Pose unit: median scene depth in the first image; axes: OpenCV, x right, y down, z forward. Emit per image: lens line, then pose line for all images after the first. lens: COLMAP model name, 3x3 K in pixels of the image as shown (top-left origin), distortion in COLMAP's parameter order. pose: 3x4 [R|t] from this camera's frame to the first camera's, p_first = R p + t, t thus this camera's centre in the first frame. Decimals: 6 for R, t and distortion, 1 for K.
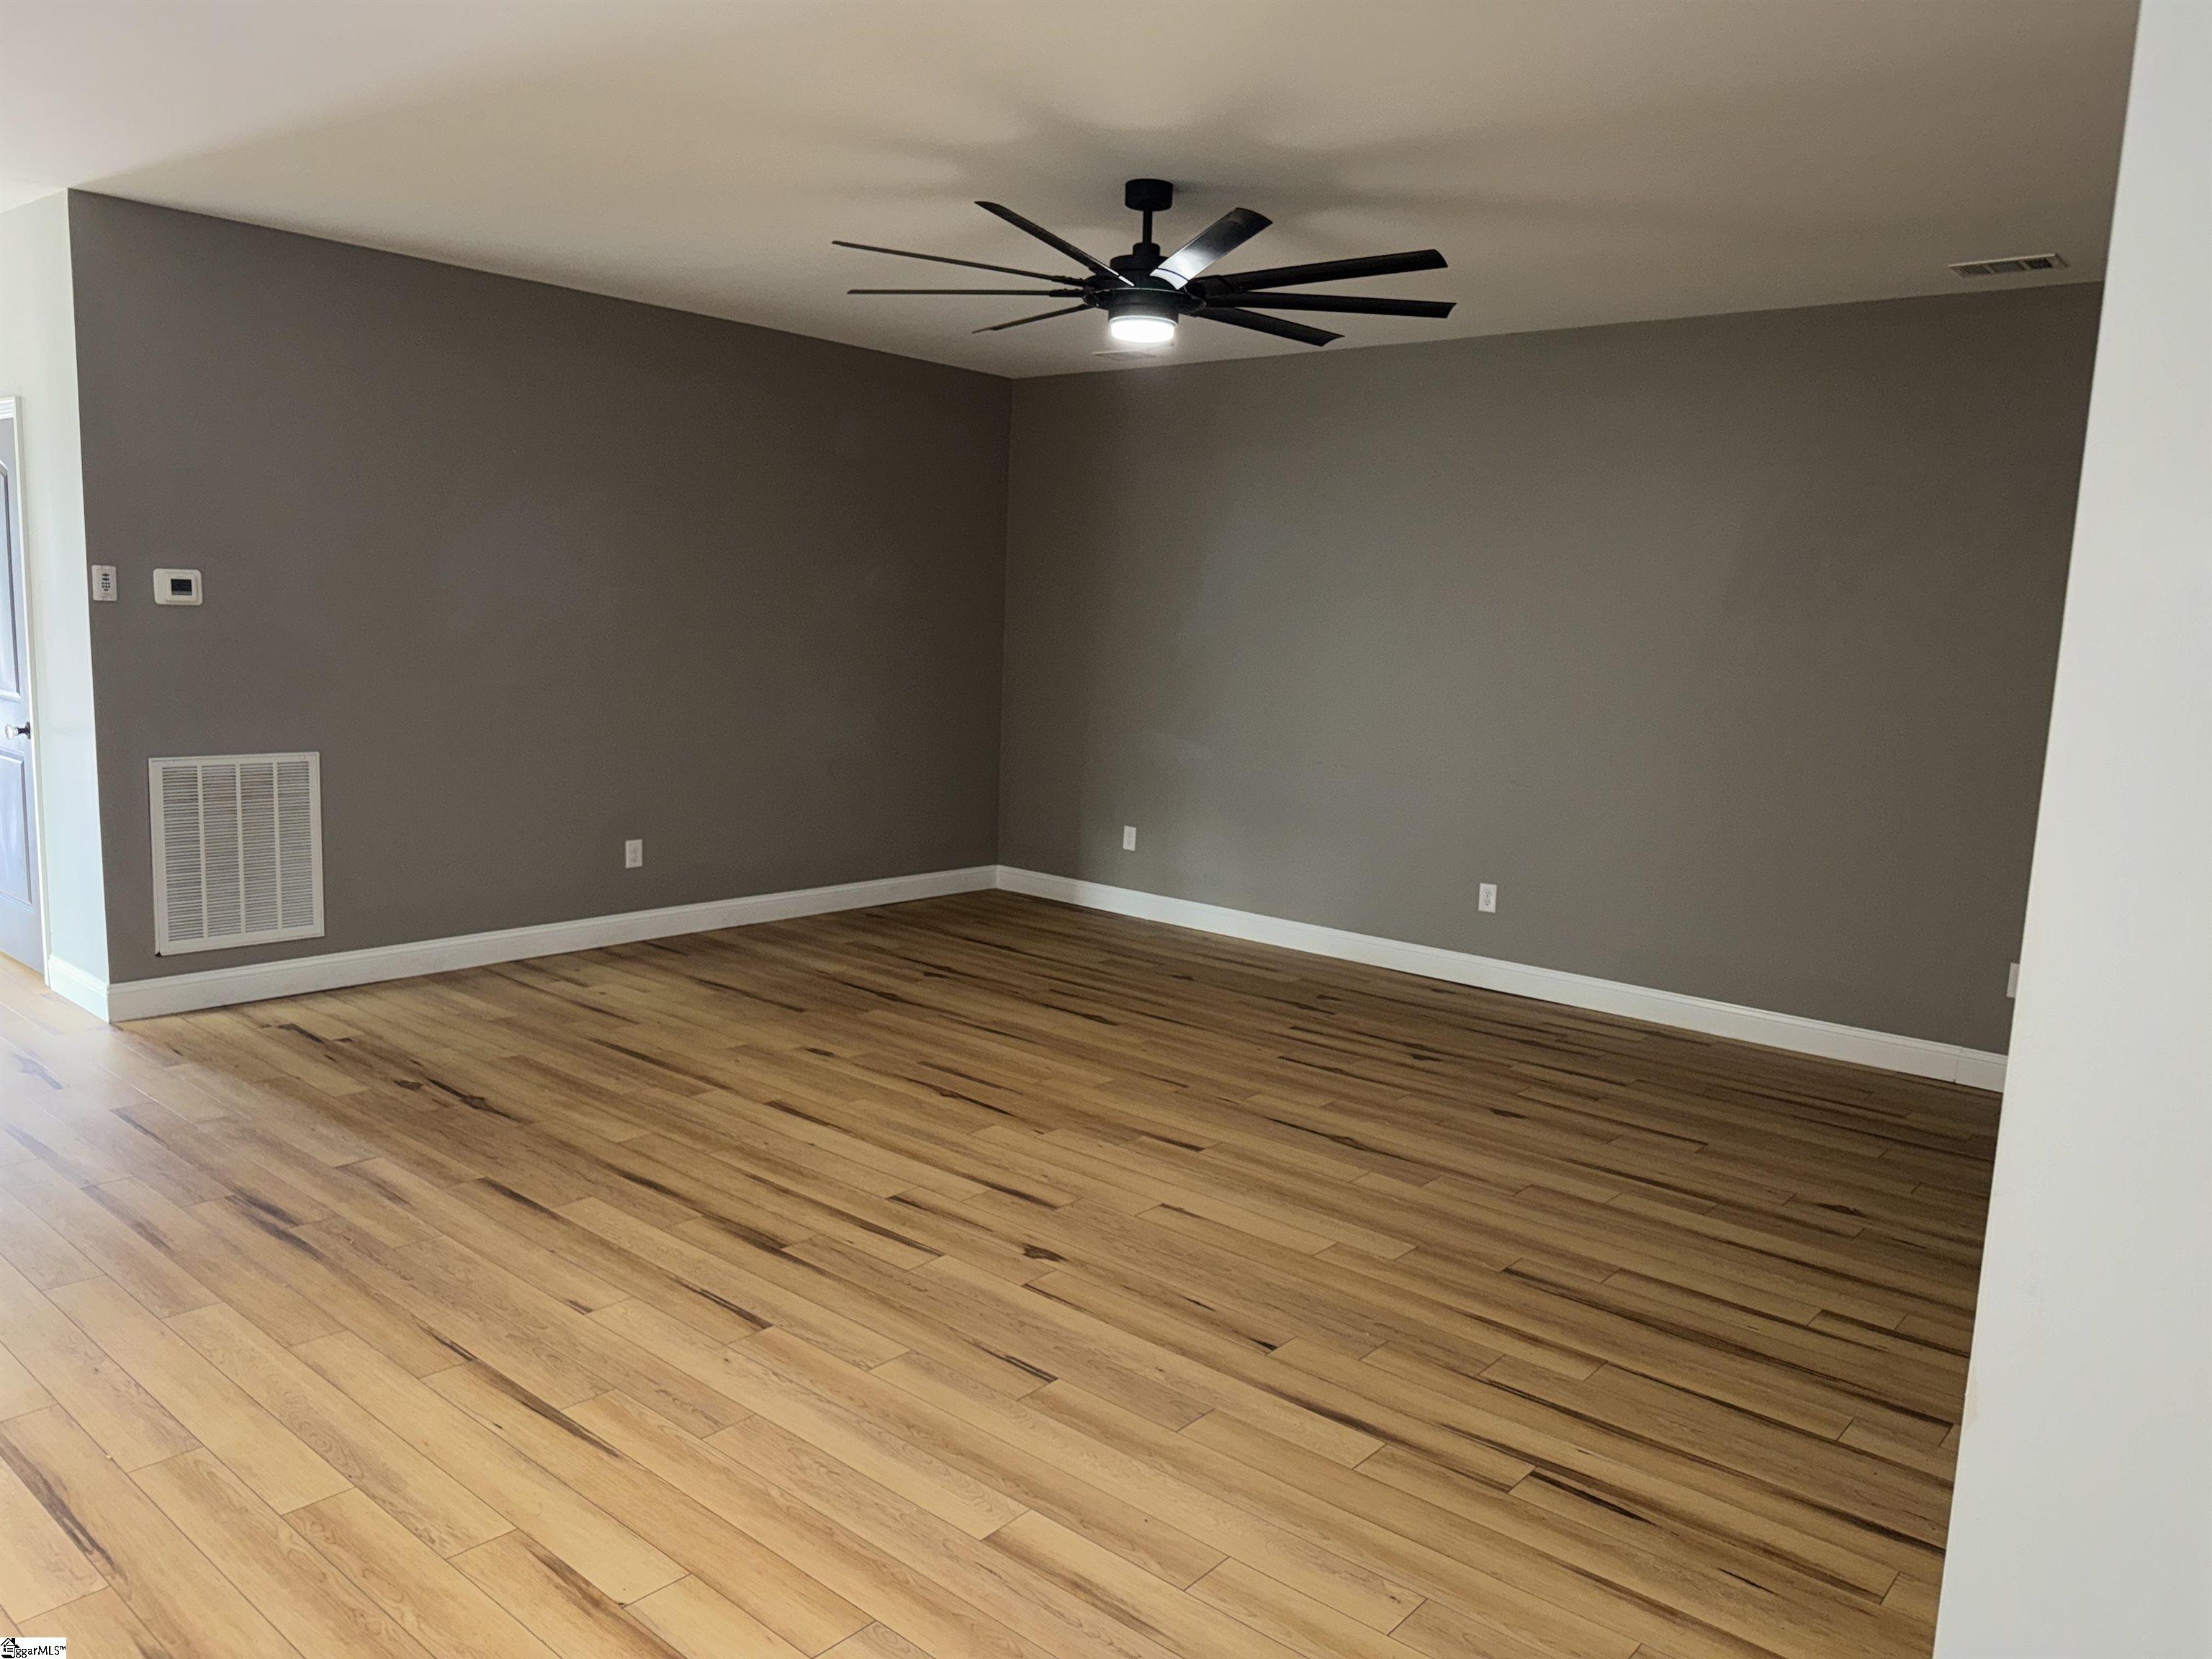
lens RADIAL K [[1573.9, 0, 1100.3], [0, 1573.9, 819.4], [0, 0, 1]] dist [0.029906, -0.026454]
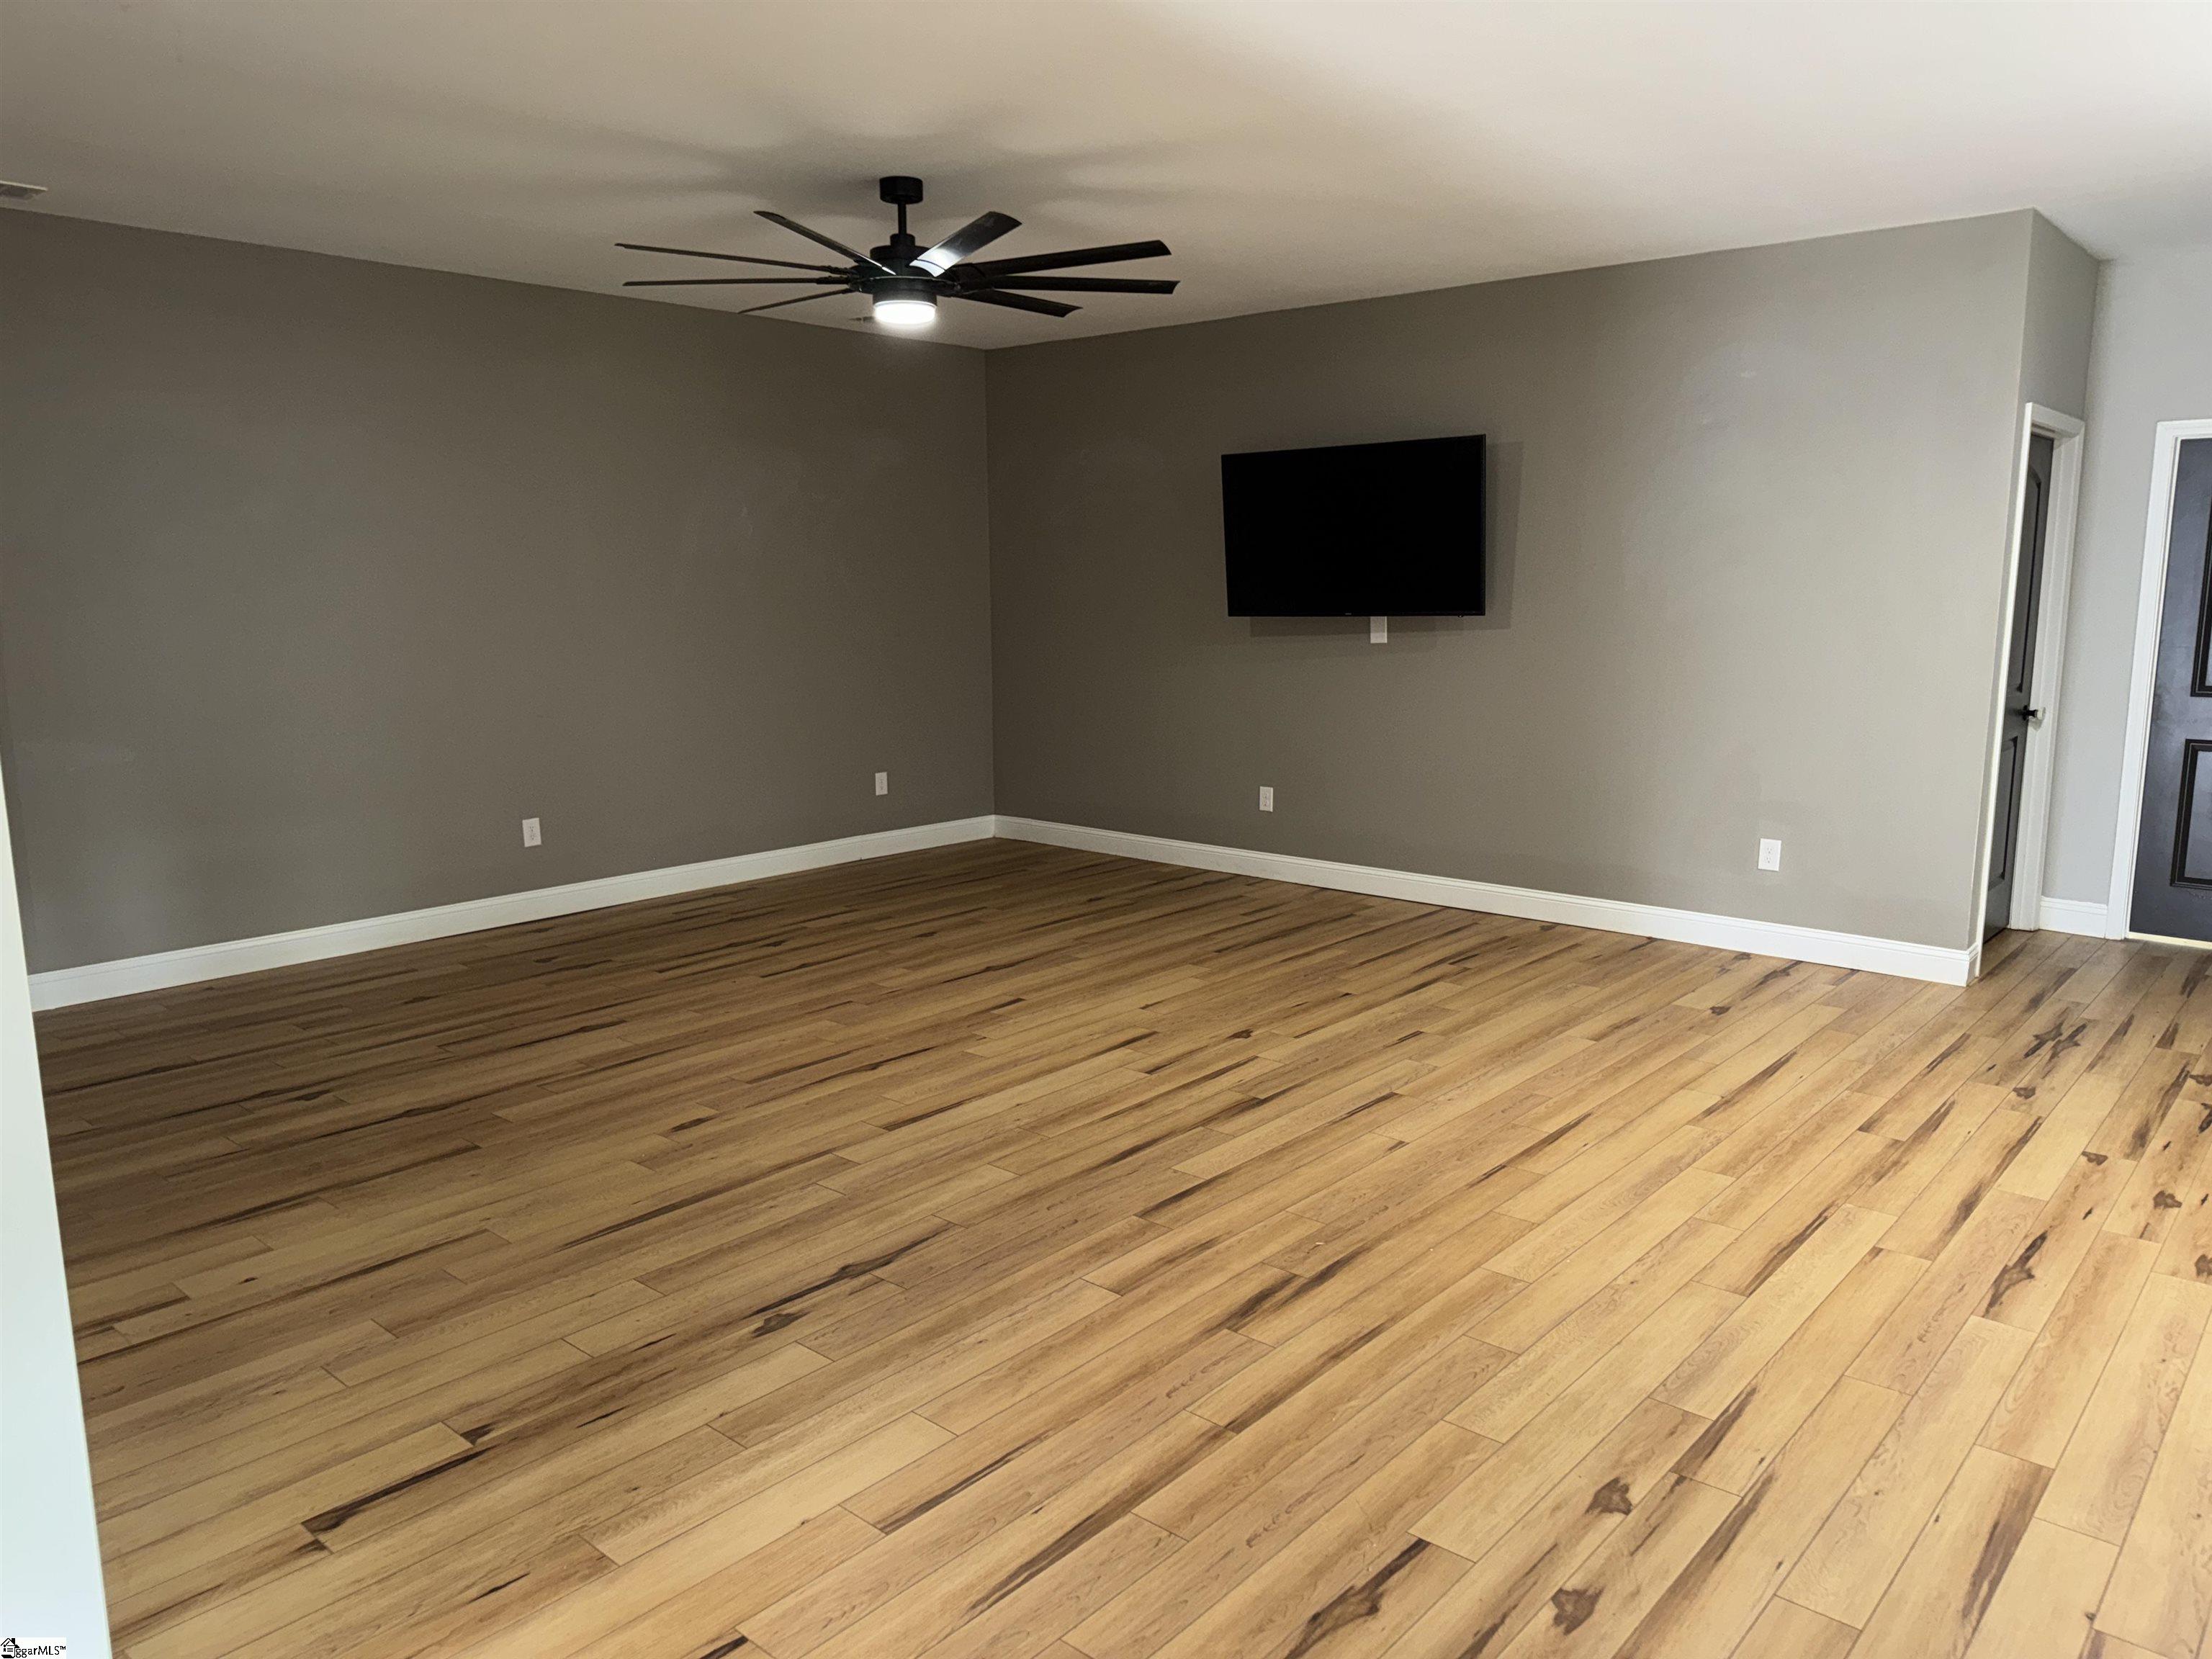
lens RADIAL K [[1573.9, 0, 1095.8], [0, 1573.9, 834.1], [0, 0, 1]] dist [0.029906, -0.026454]
pose [[0.018449, -0.209010, 0.977739, -1.159853], [0.147650, 0.967754, 0.204090, -0.166171], [-0.988868, 0.140598, 0.048714, 0.890474]]
